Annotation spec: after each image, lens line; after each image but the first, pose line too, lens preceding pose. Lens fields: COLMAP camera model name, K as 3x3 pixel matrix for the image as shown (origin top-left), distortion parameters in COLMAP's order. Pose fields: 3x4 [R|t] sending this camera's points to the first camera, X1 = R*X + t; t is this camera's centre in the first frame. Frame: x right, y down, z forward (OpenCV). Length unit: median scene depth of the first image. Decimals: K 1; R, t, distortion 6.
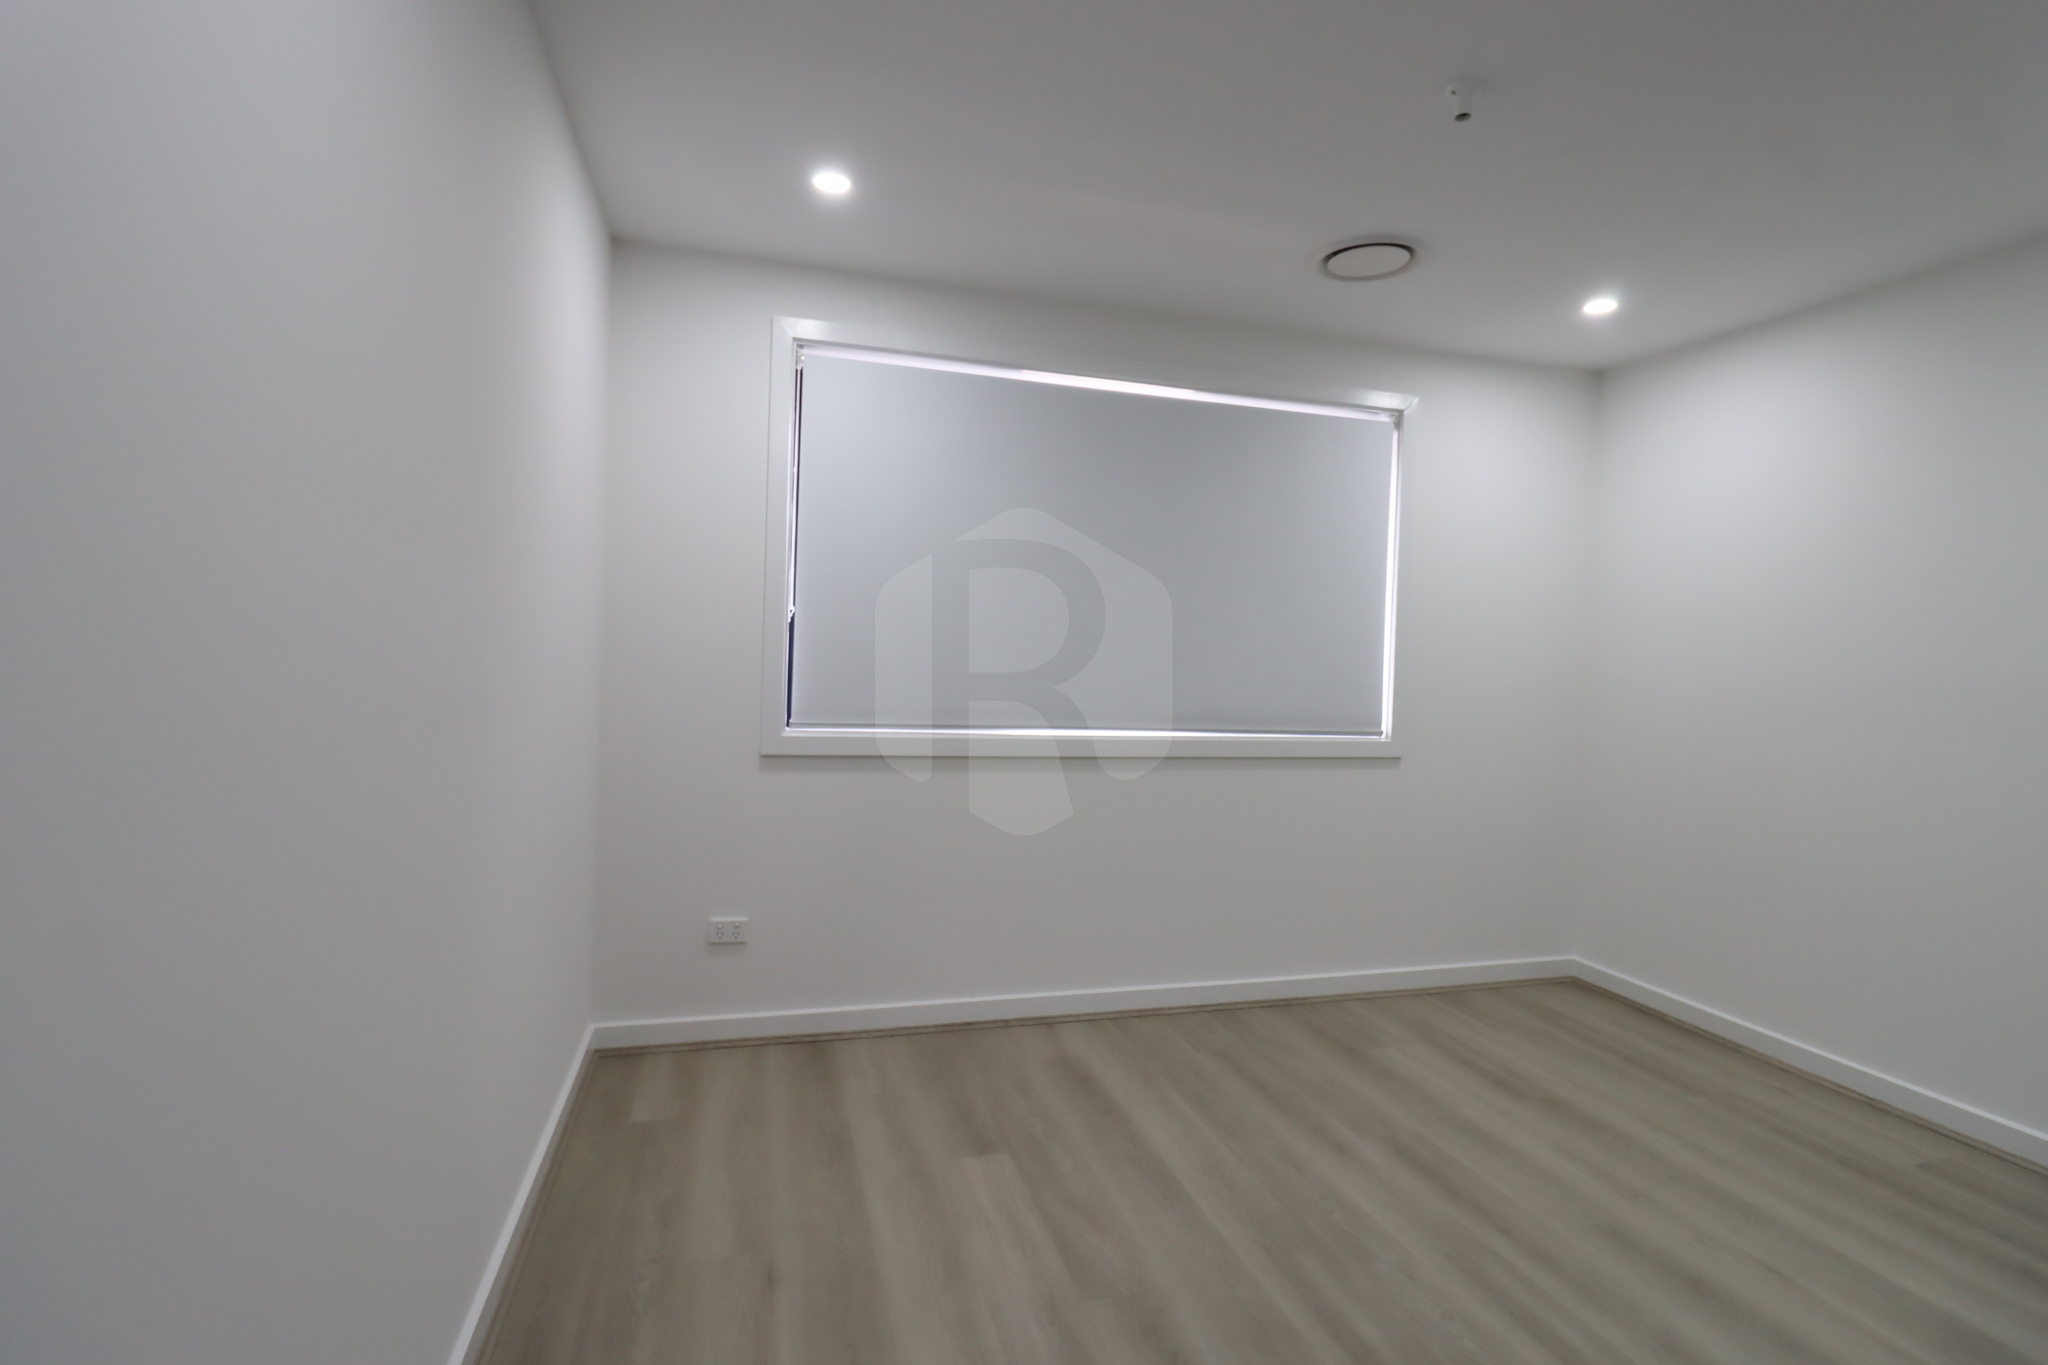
lens RADIAL K [[970.5, 0, 1024.0], [0, 970.5, 682.5], [0, 0, 1]] dist [0.004504, -0.013106]
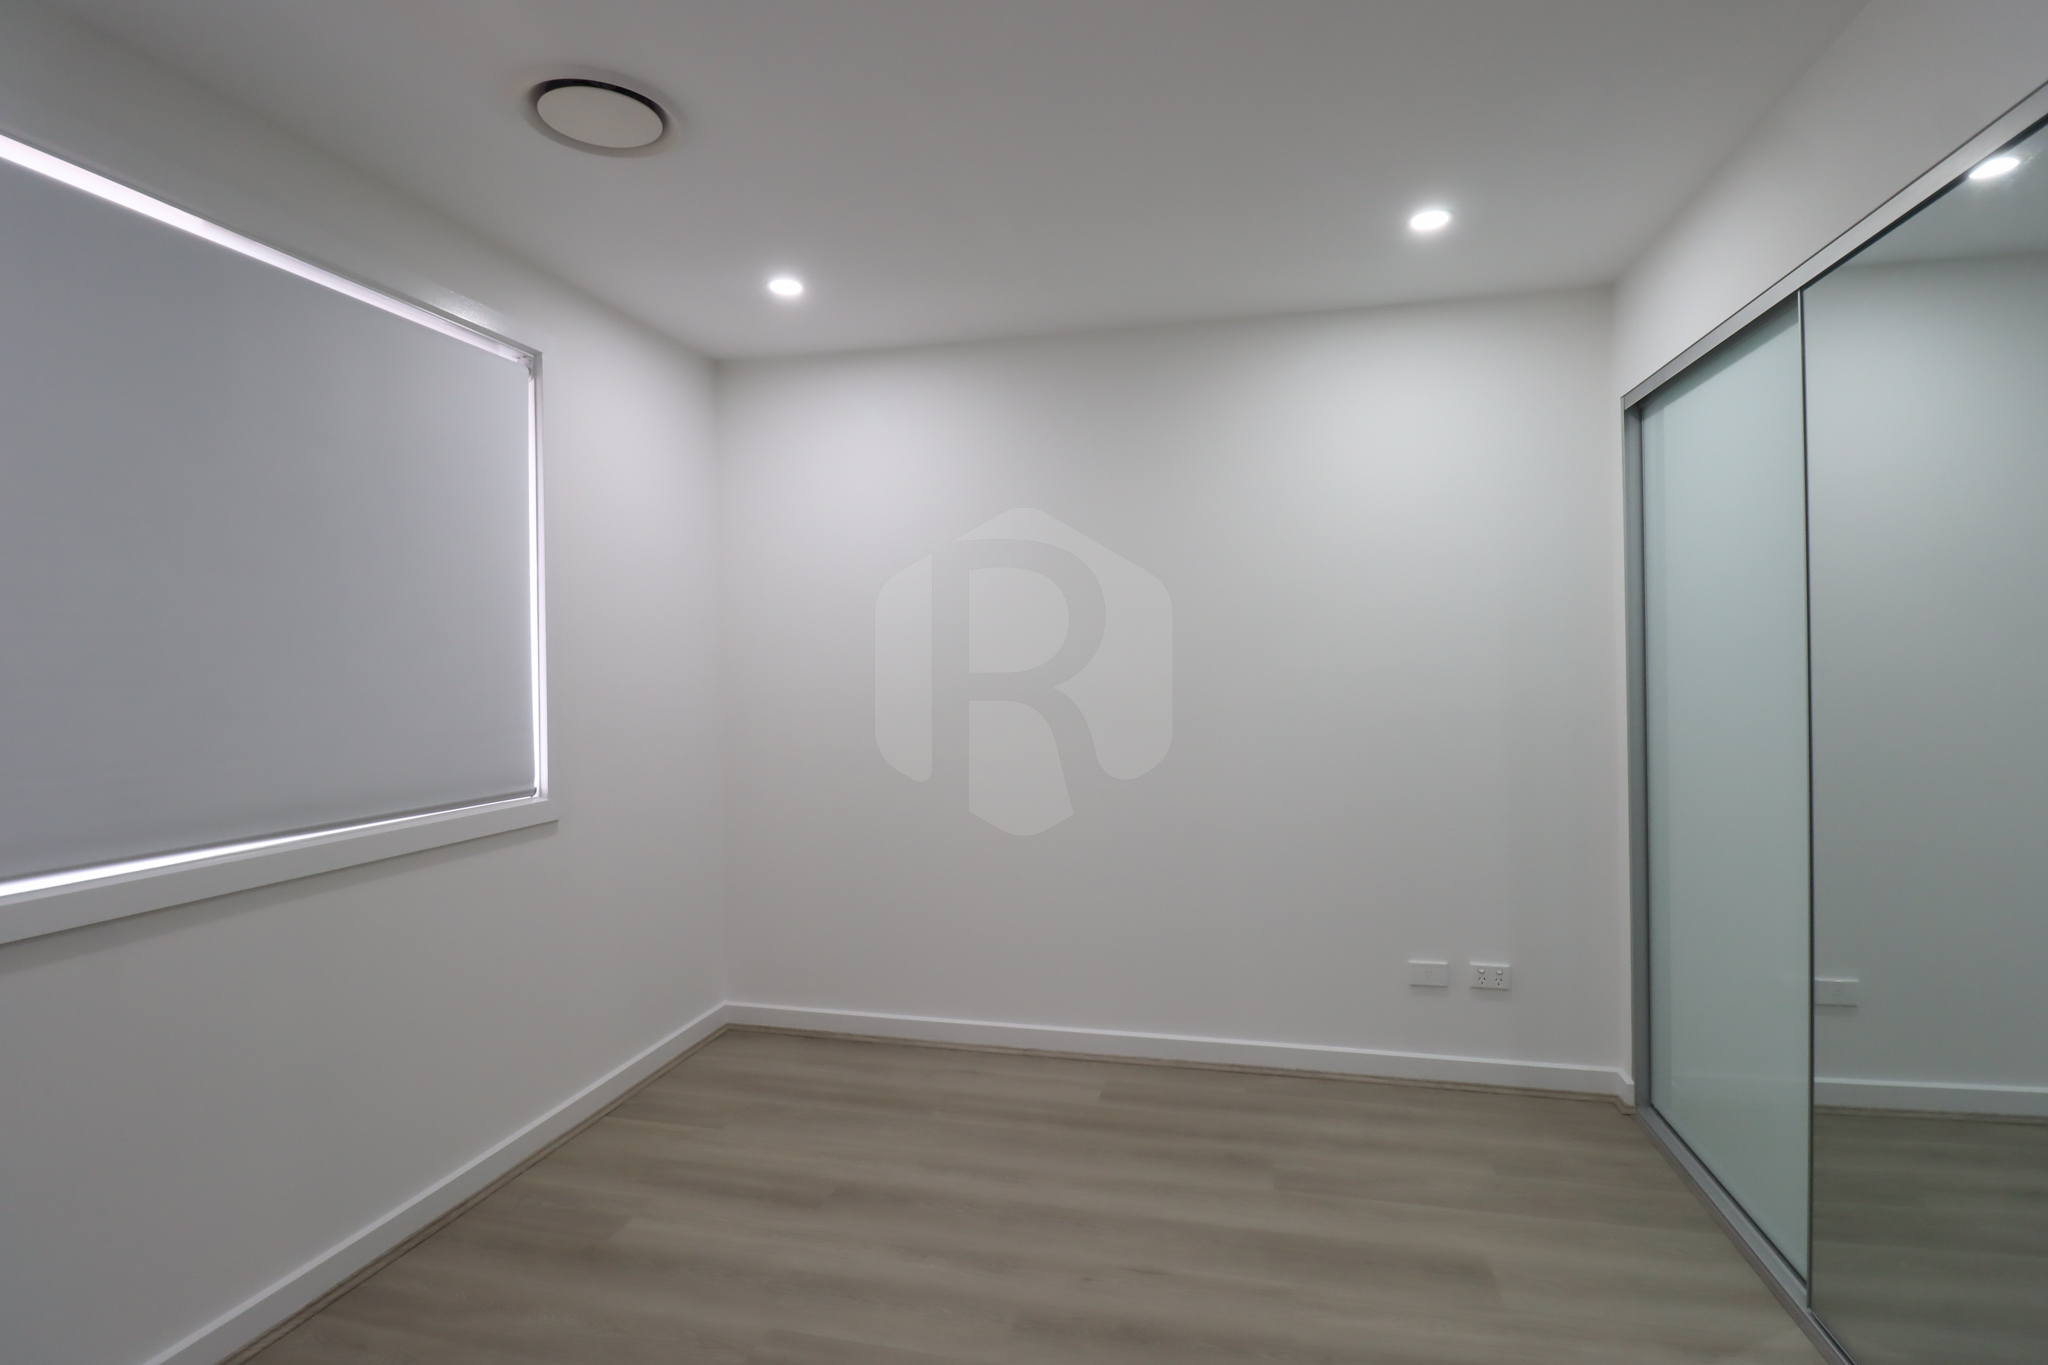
lens RADIAL K [[970.5, 0, 1024.0], [0, 970.5, 682.5], [0, 0, 1]] dist [0.004504, -0.013106]
pose [[0.491082, -0.049121, 0.869728, -0.096805], [0.059072, 0.997988, 0.023010, -0.028962], [-0.869108, 0.040077, 0.492996, 0.374171]]
